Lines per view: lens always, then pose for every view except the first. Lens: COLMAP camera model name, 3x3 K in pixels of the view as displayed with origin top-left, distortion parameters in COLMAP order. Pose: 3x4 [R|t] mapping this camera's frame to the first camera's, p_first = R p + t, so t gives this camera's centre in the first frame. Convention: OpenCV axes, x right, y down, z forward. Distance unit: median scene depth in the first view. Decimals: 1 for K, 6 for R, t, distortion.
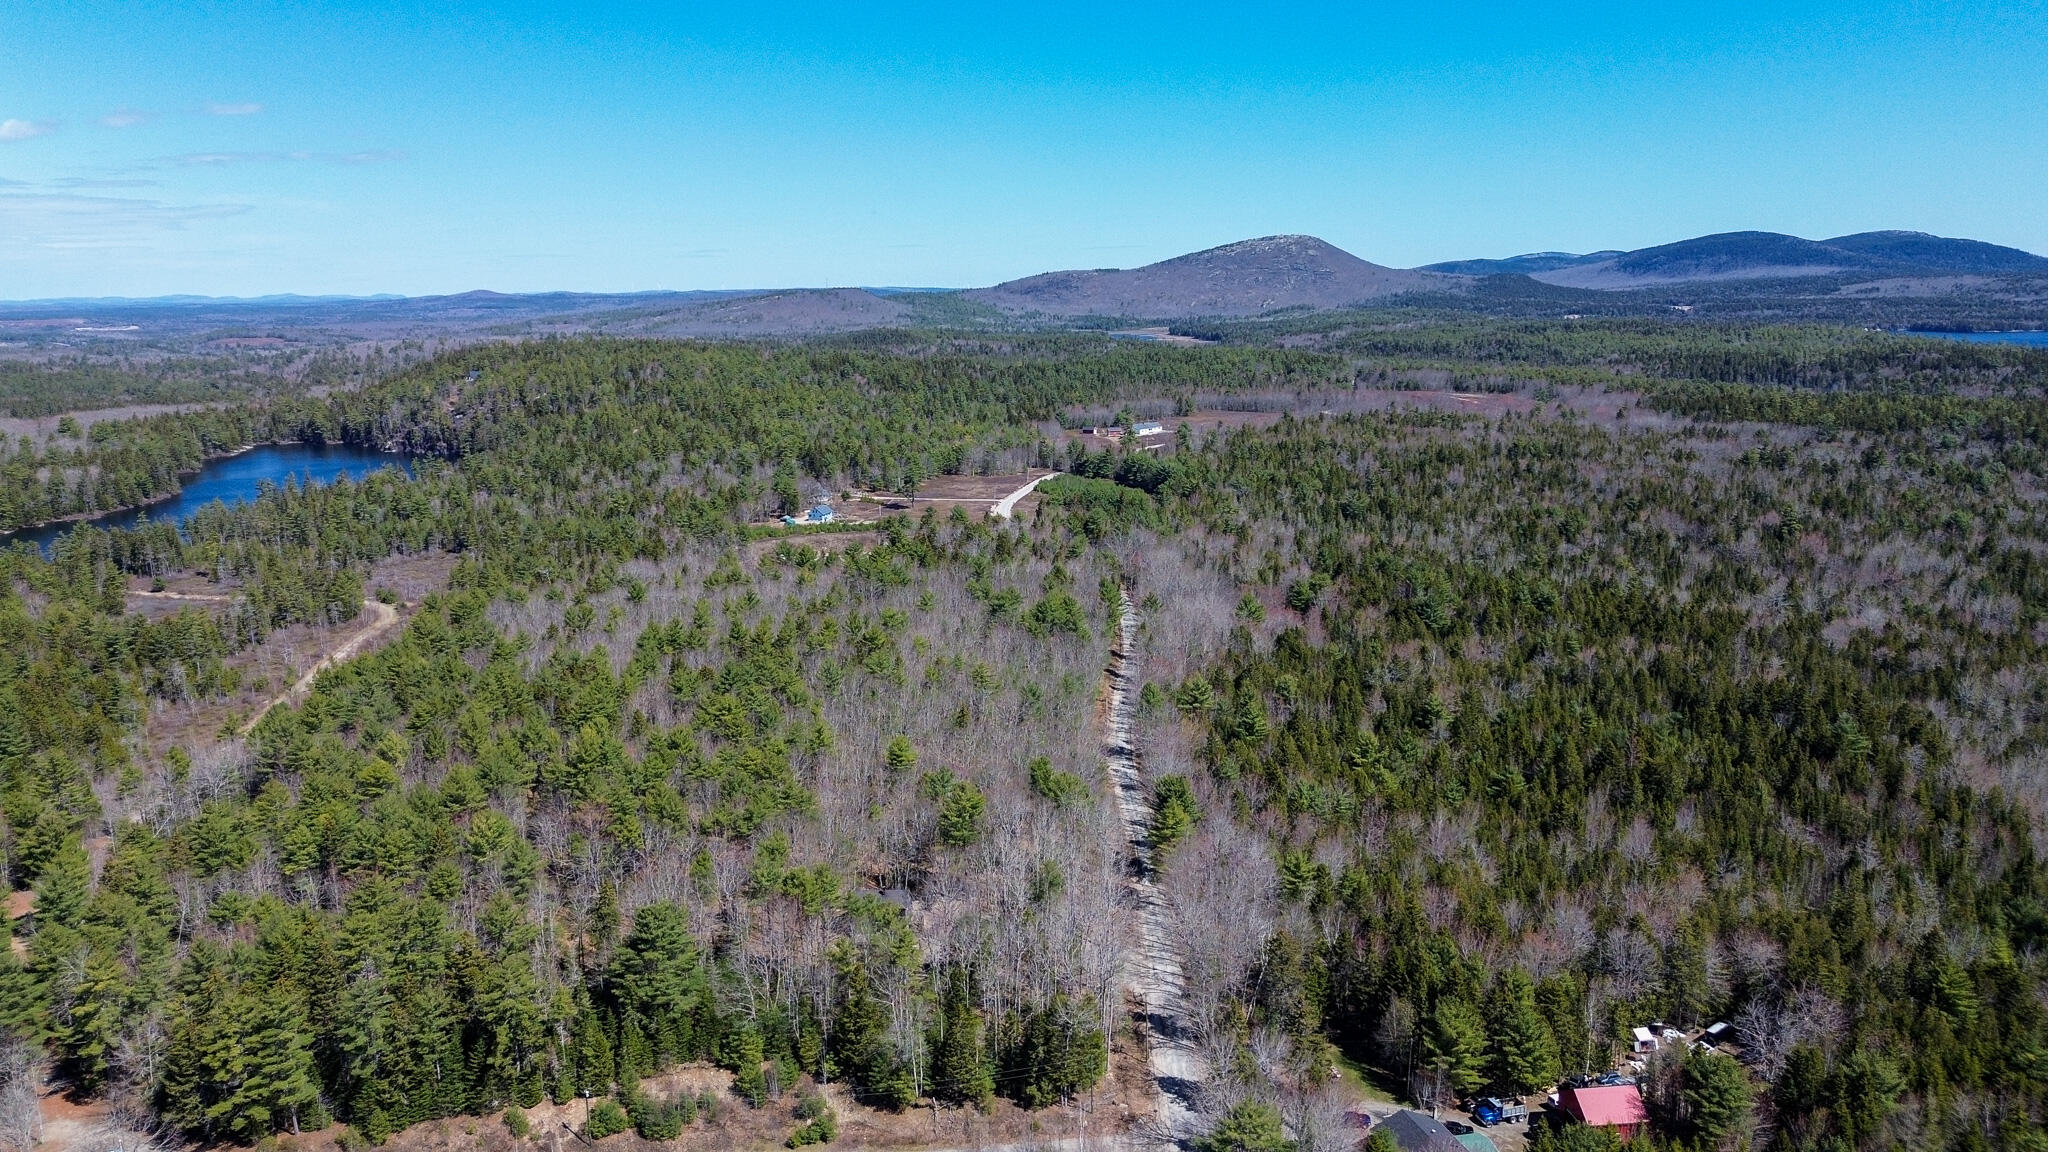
lens RADIAL K [[1440.4, 0, 1030.0], [0, 1440.4, 586.6], [0, 0, 1]] dist [0.066724, -0.072030]
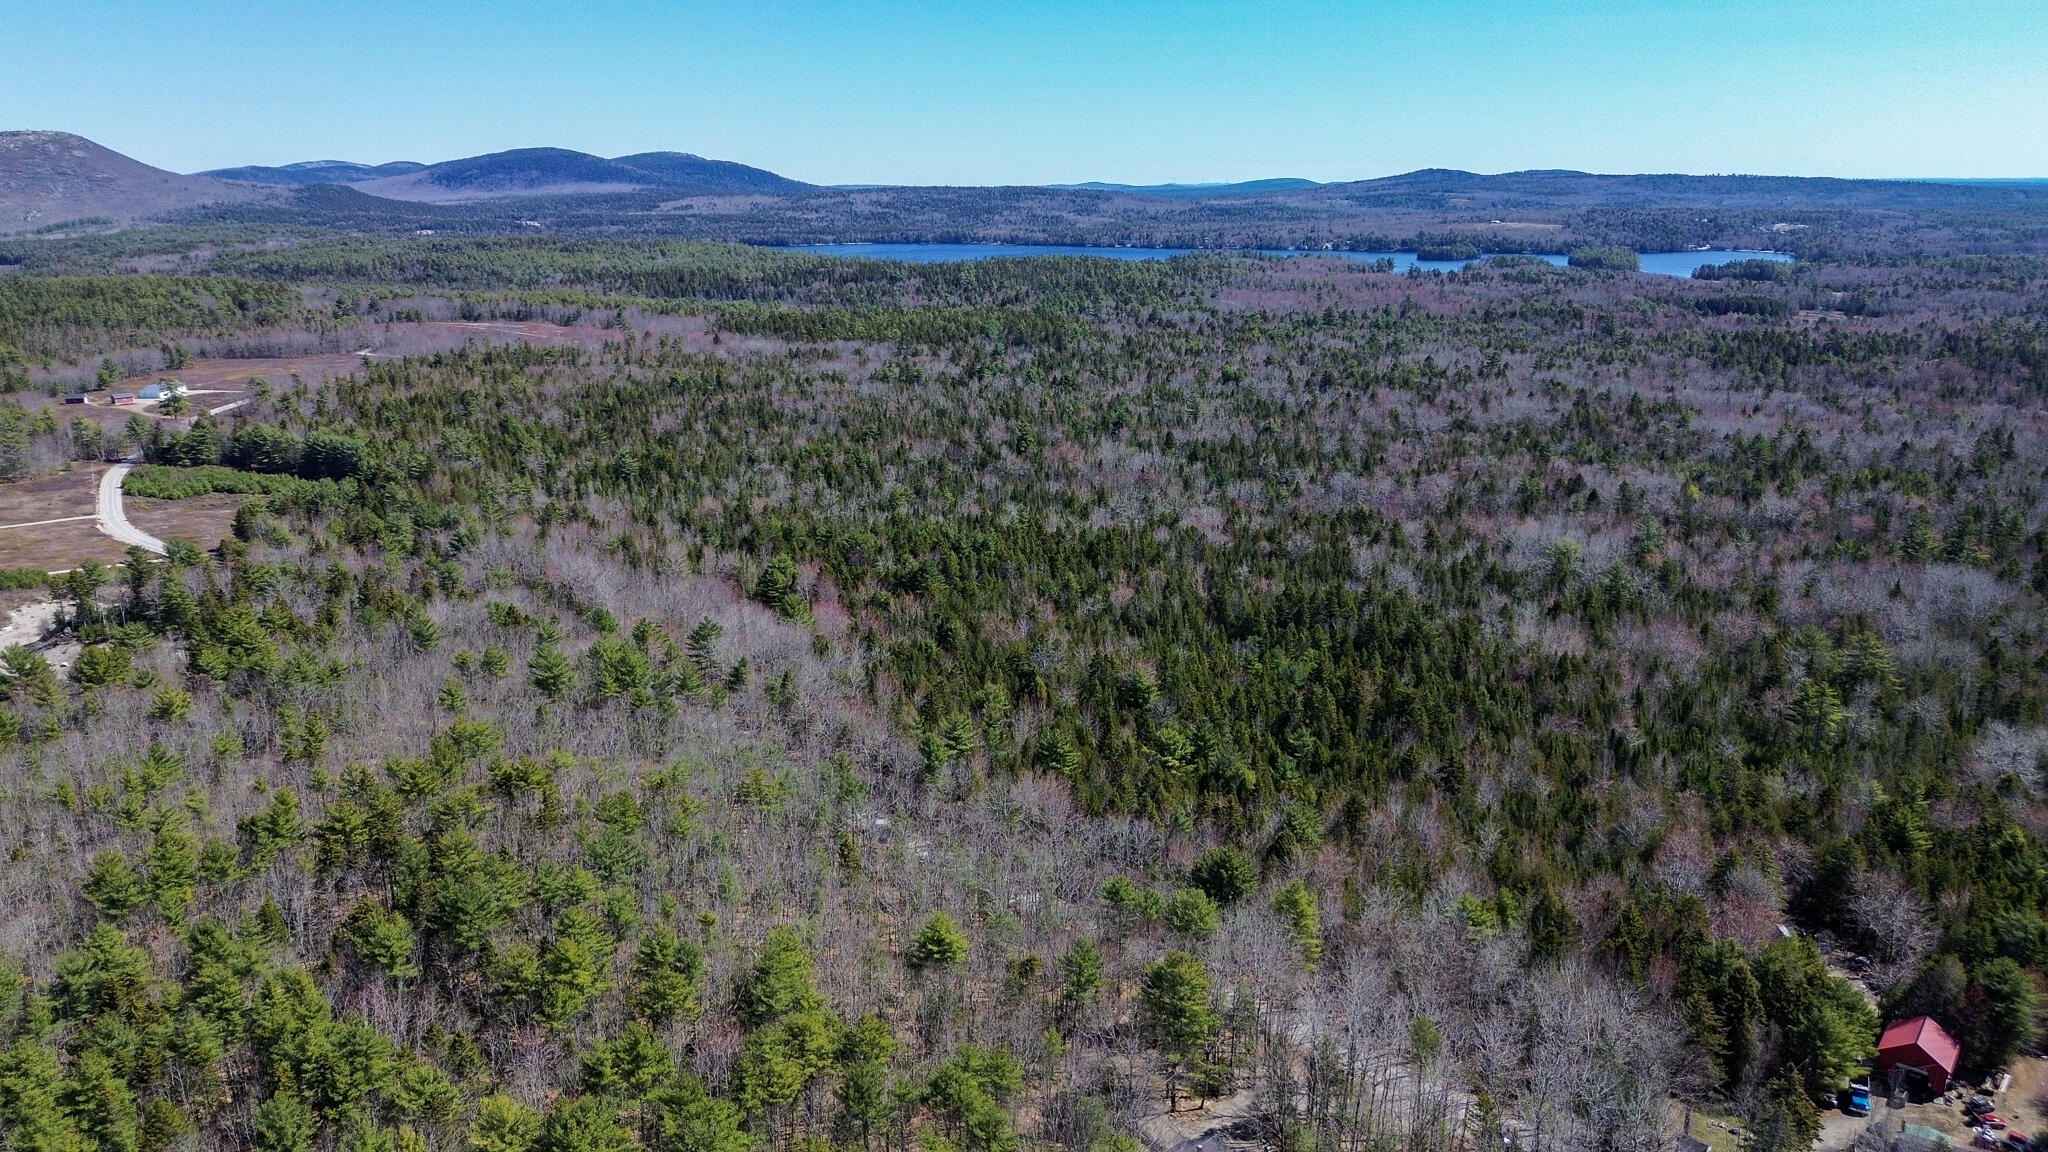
lens RADIAL K [[1440.4, 0, 1035.1], [0, 1440.4, 578.3], [0, 0, 1]] dist [0.066724, -0.072030]
pose [[0.707787, -0.173582, 0.684768, -0.162532], [0.137886, 0.984643, 0.107075, -0.038117], [-0.692838, 0.018634, 0.720852, 0.160814]]
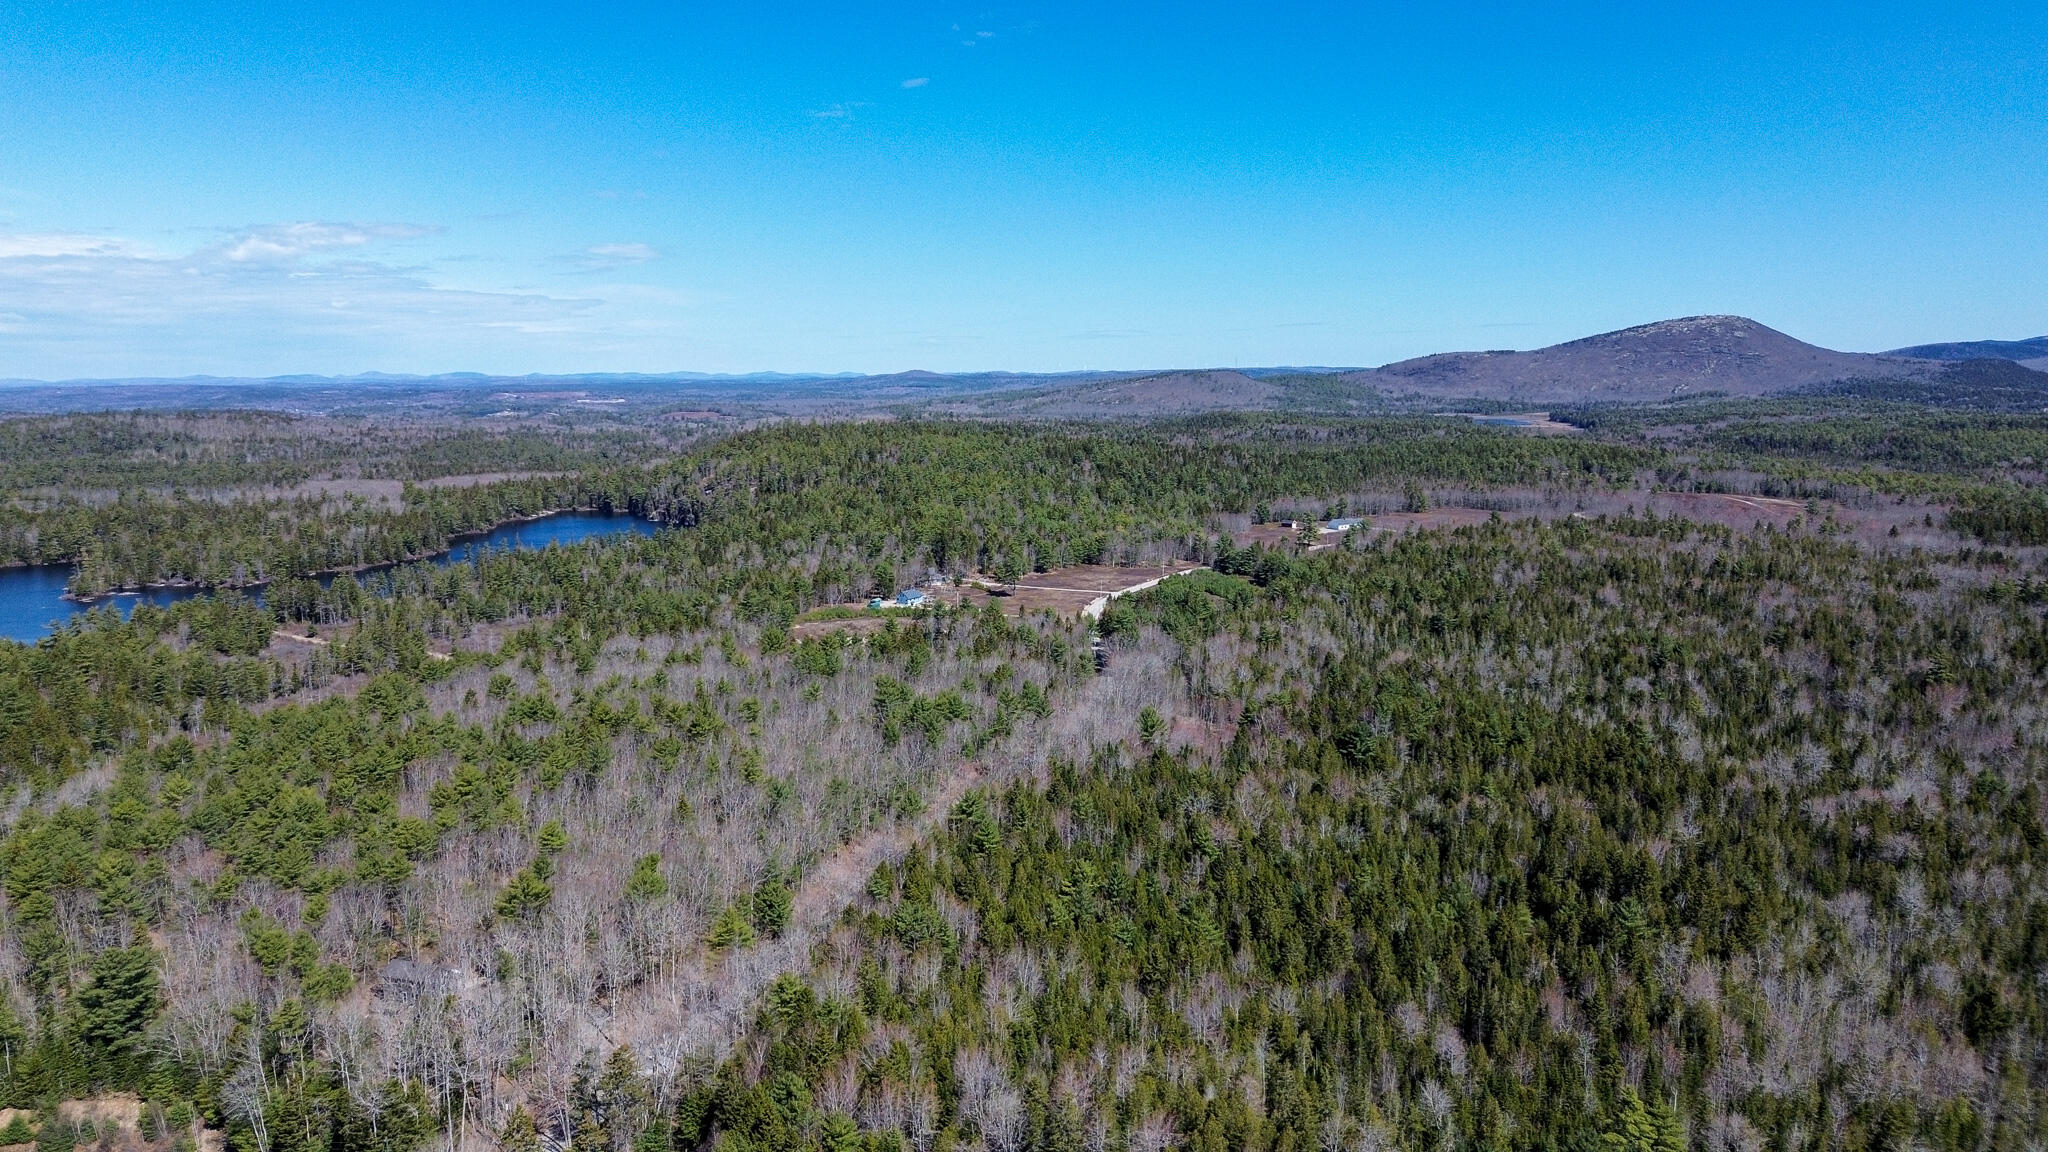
lens RADIAL K [[1440.4, 0, 1029.1], [0, 1440.4, 590.5], [0, 0, 1]] dist [0.066724, -0.072030]
pose [[0.957768, 0.051501, -0.282893, 0.179996], [-0.065613, 0.997018, -0.040633, -0.015101], [0.279957, 0.057478, 0.958290, 0.018992]]
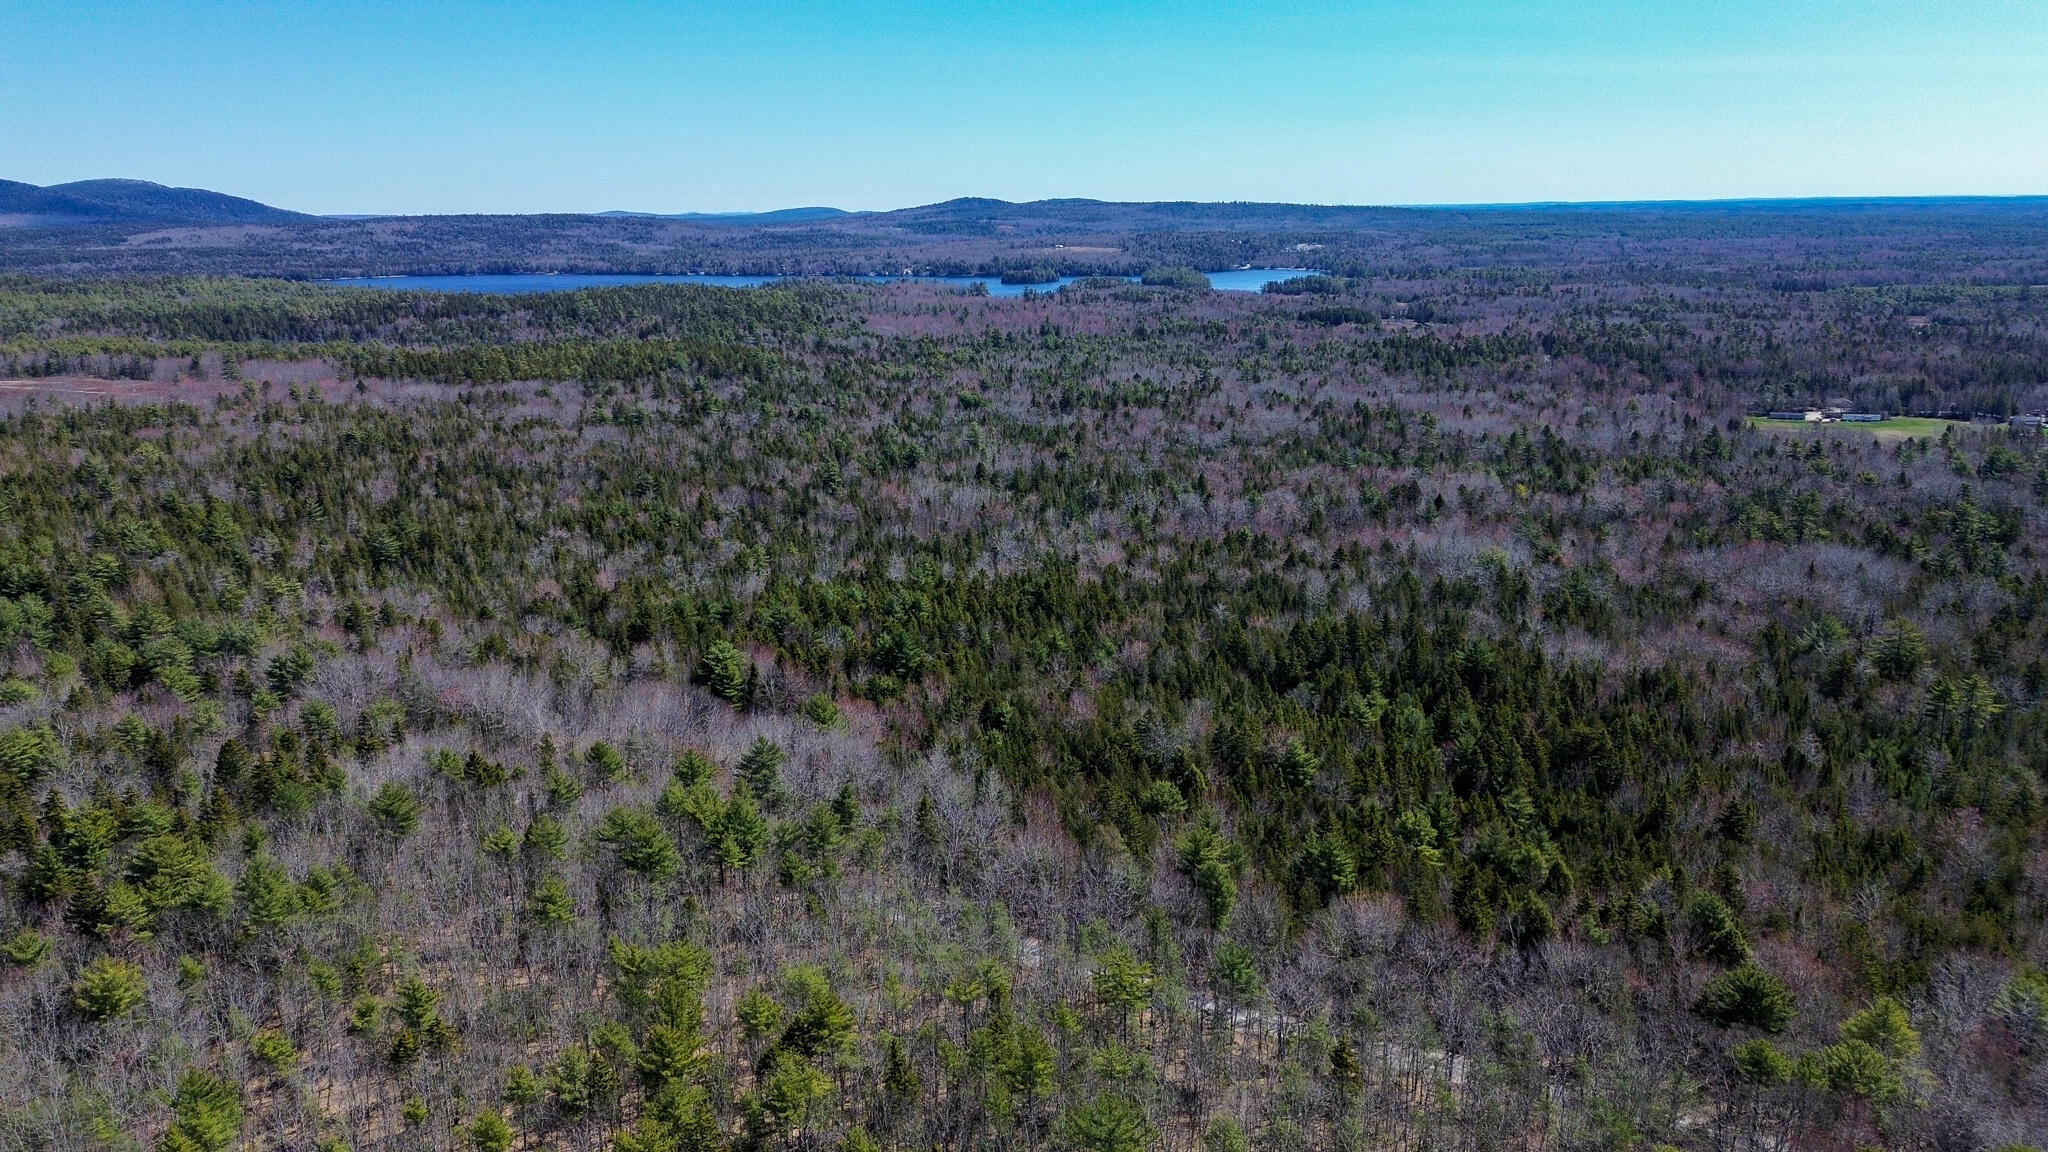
lens RADIAL K [[1440.4, 0, 1031.5], [0, 1440.4, 562.3], [0, 0, 1]] dist [0.066724, -0.072030]
pose [[0.452725, -0.201936, 0.868482, -0.188302], [0.187835, 0.973759, 0.128500, -0.062361], [-0.871641, 0.104957, 0.478776, 0.310329]]
